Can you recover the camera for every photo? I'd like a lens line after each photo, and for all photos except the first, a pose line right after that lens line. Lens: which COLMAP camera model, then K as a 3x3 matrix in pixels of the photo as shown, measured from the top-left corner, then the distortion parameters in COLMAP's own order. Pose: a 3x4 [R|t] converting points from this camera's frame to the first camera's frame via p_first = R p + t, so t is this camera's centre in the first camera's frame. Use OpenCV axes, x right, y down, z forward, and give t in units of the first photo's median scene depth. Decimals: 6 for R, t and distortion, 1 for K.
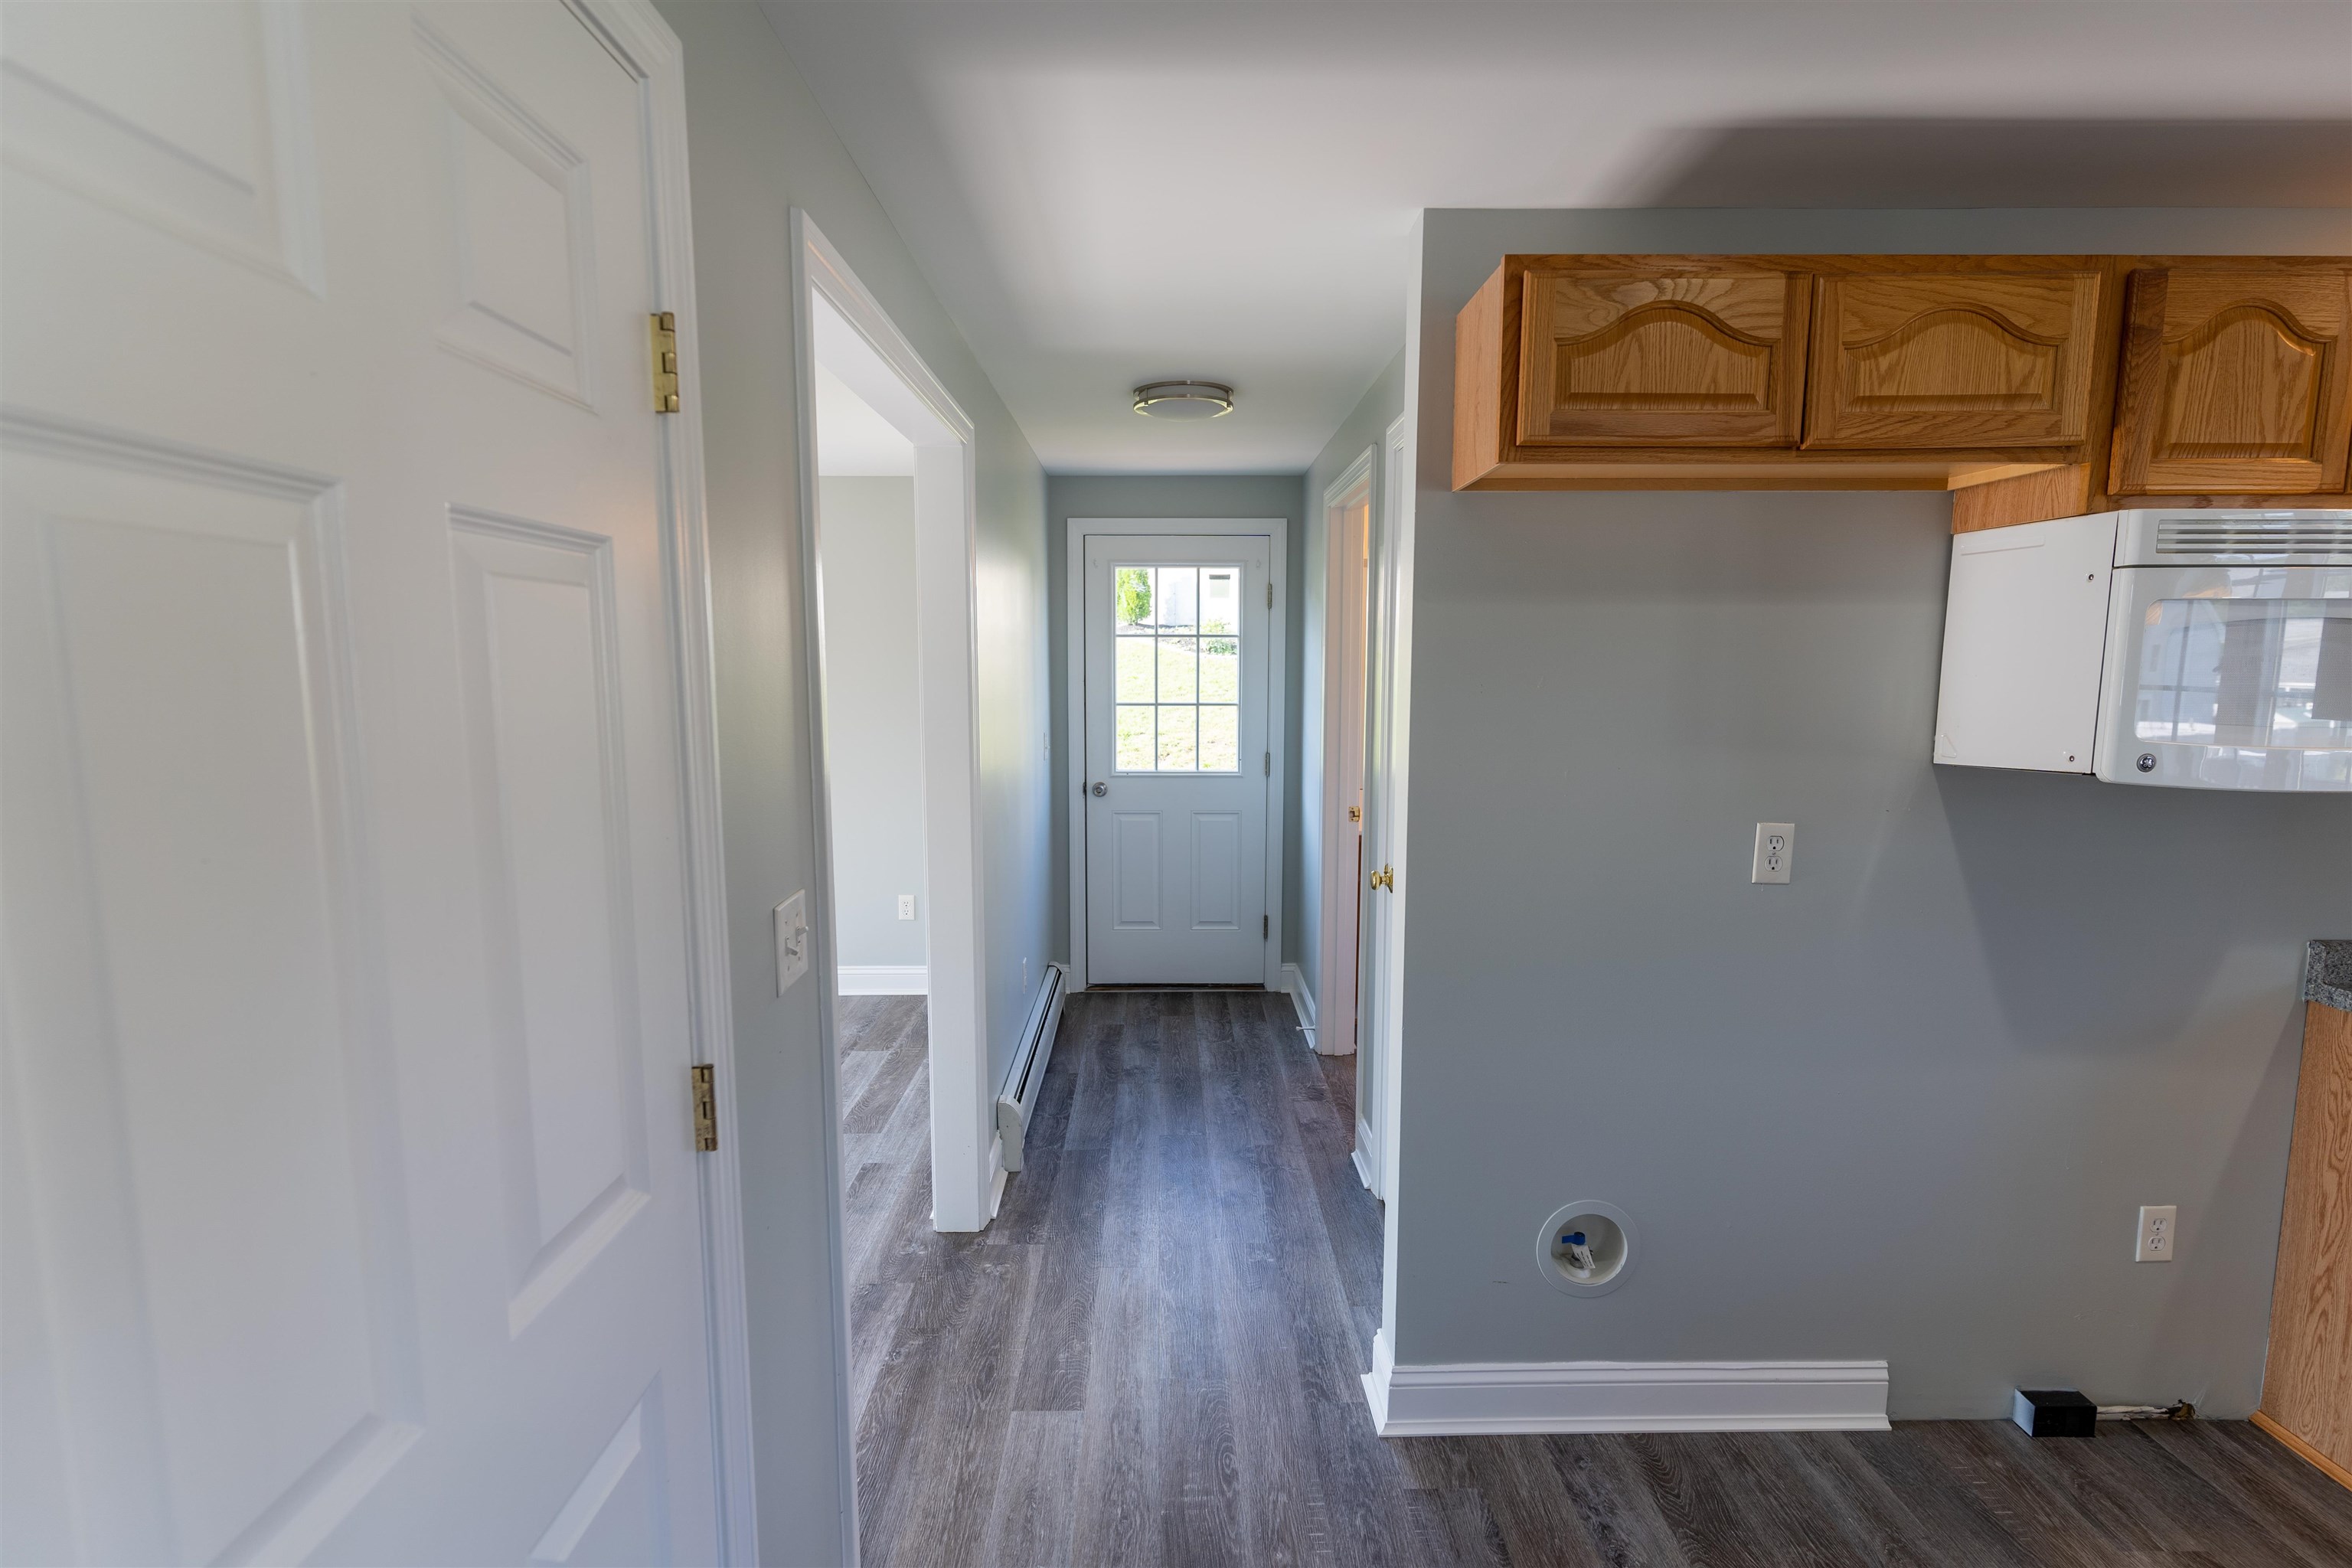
lens RADIAL K [[1138.9, 0, 1127.5], [0, 1138.9, 789.1], [0, 0, 1]] dist [-0.012305, 0.007387]
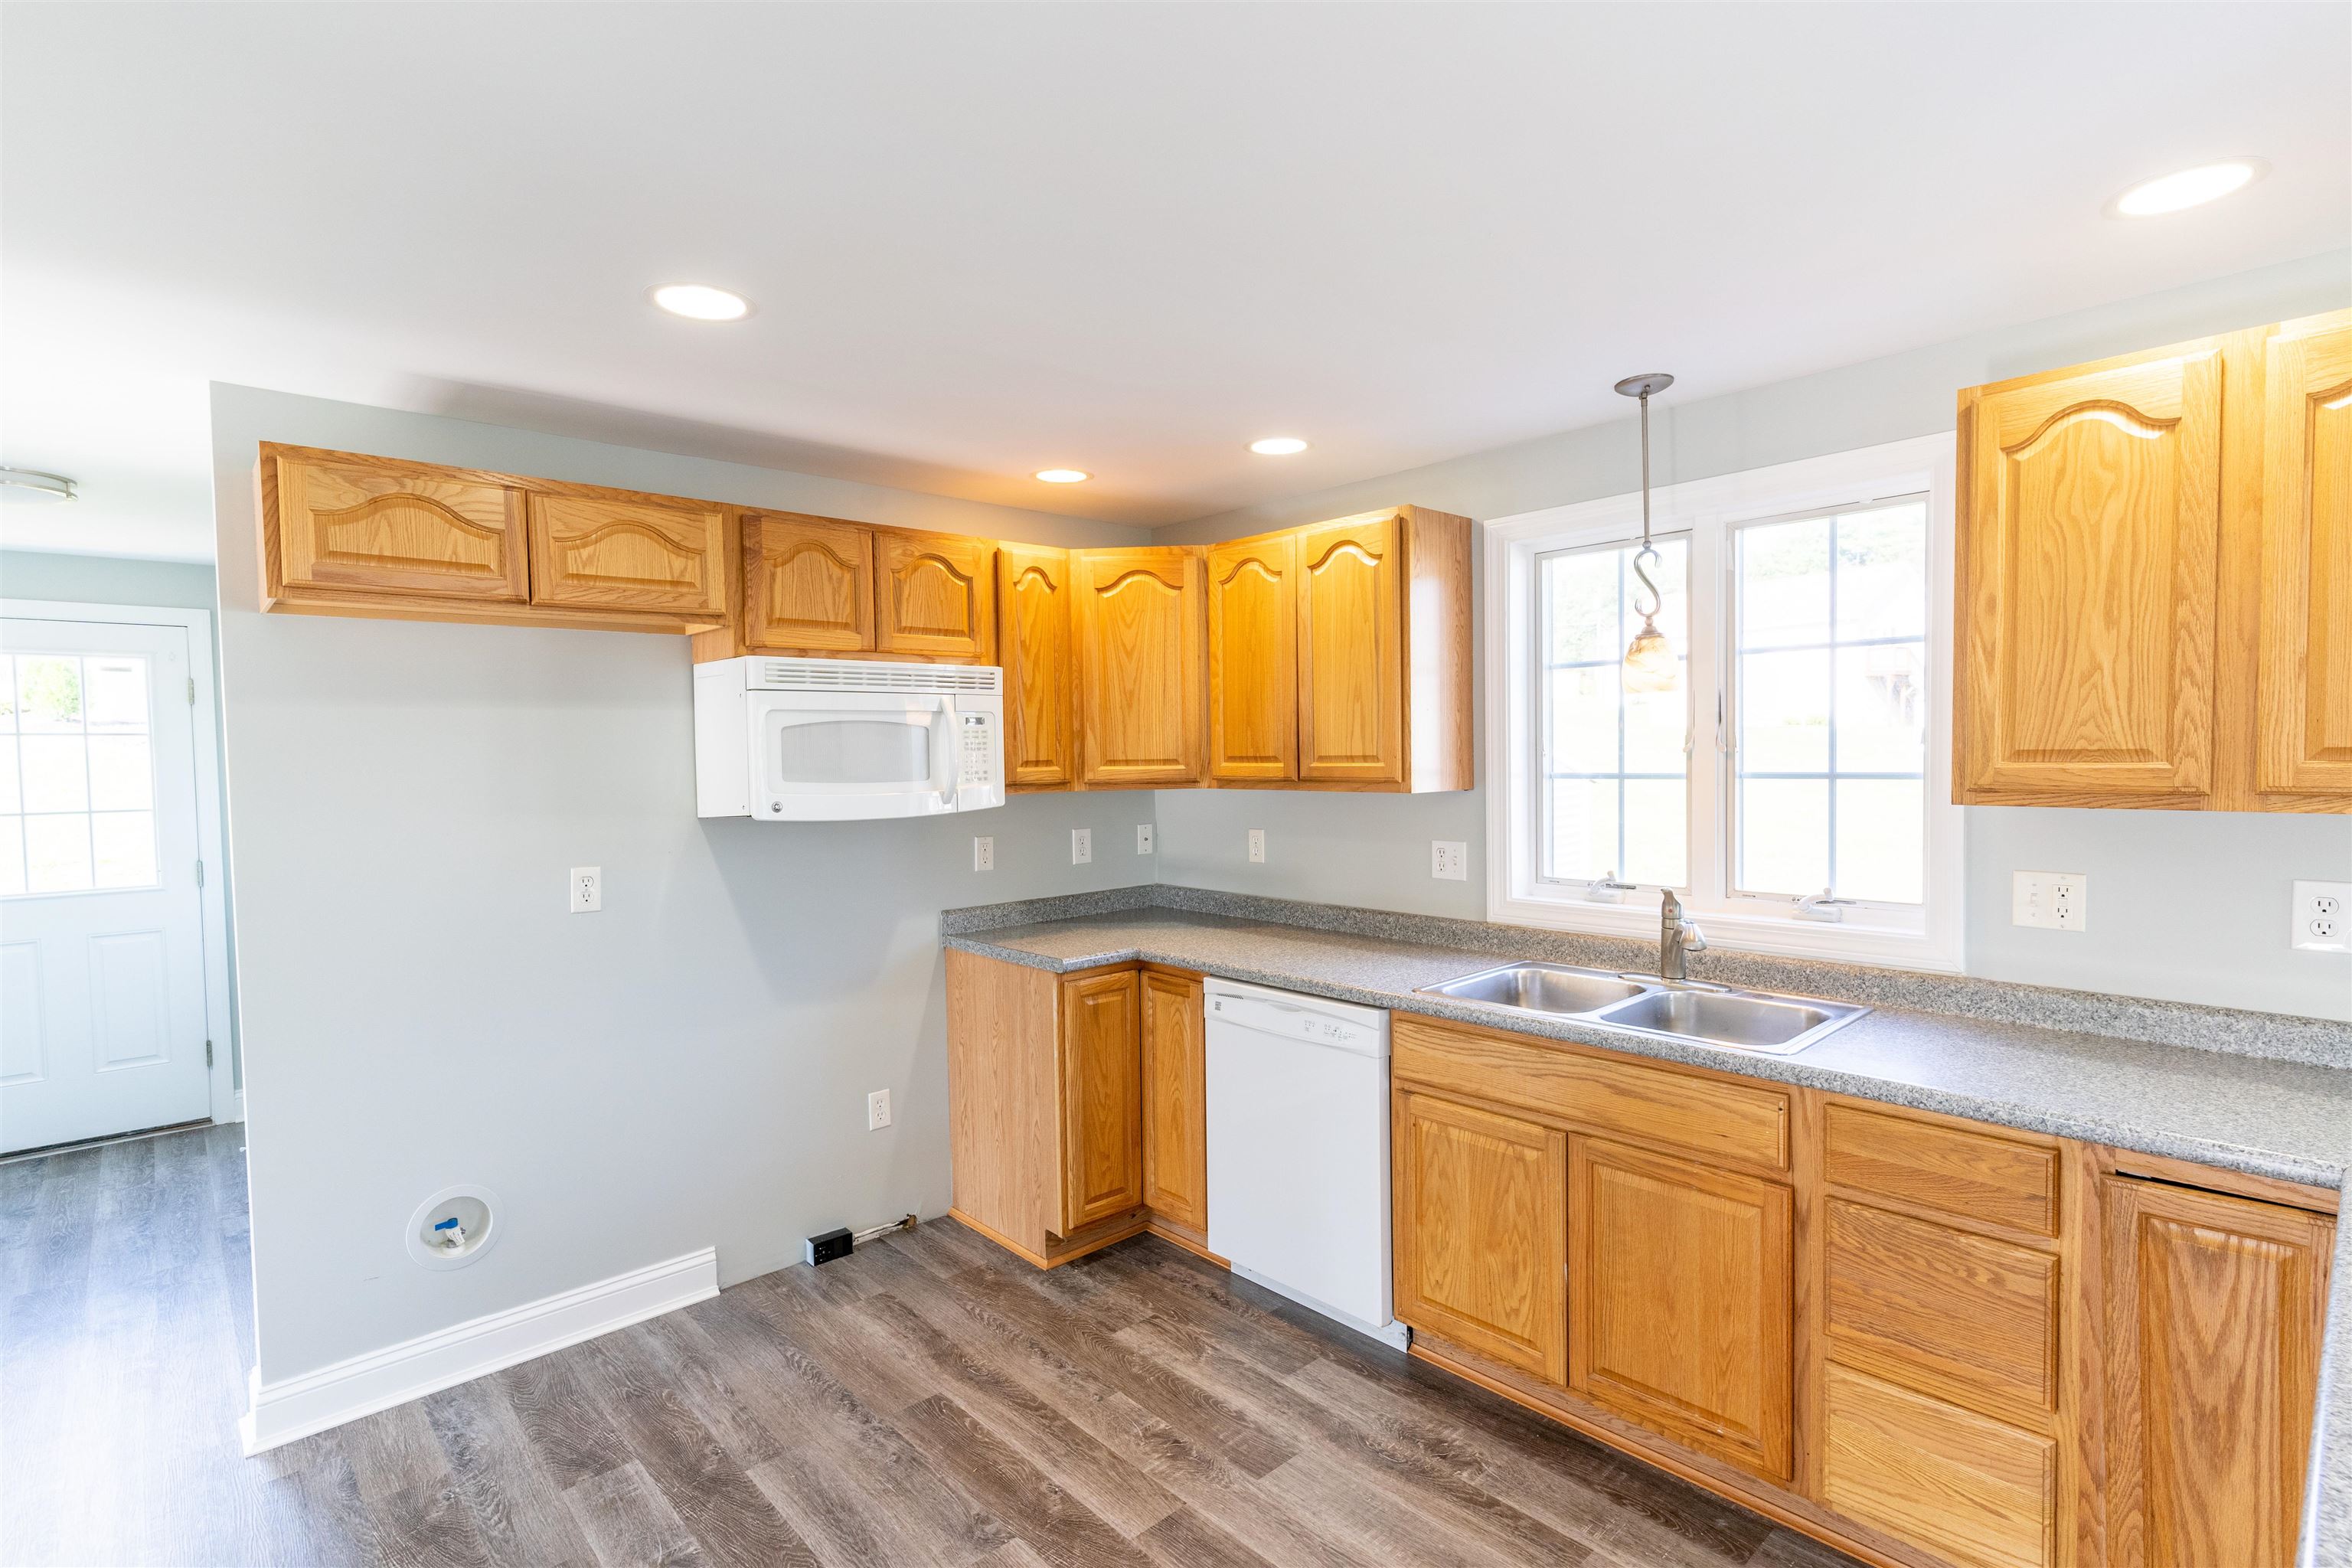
lens RADIAL K [[1138.9, 0, 1178.6], [0, 1138.9, 787.2], [0, 0, 1]] dist [-0.012305, 0.007387]
pose [[0.718662, -0.034496, 0.694504, 0.164862], [0.095112, 0.994258, -0.049035, 0.082757], [-0.688825, 0.101296, 0.717816, -0.584372]]
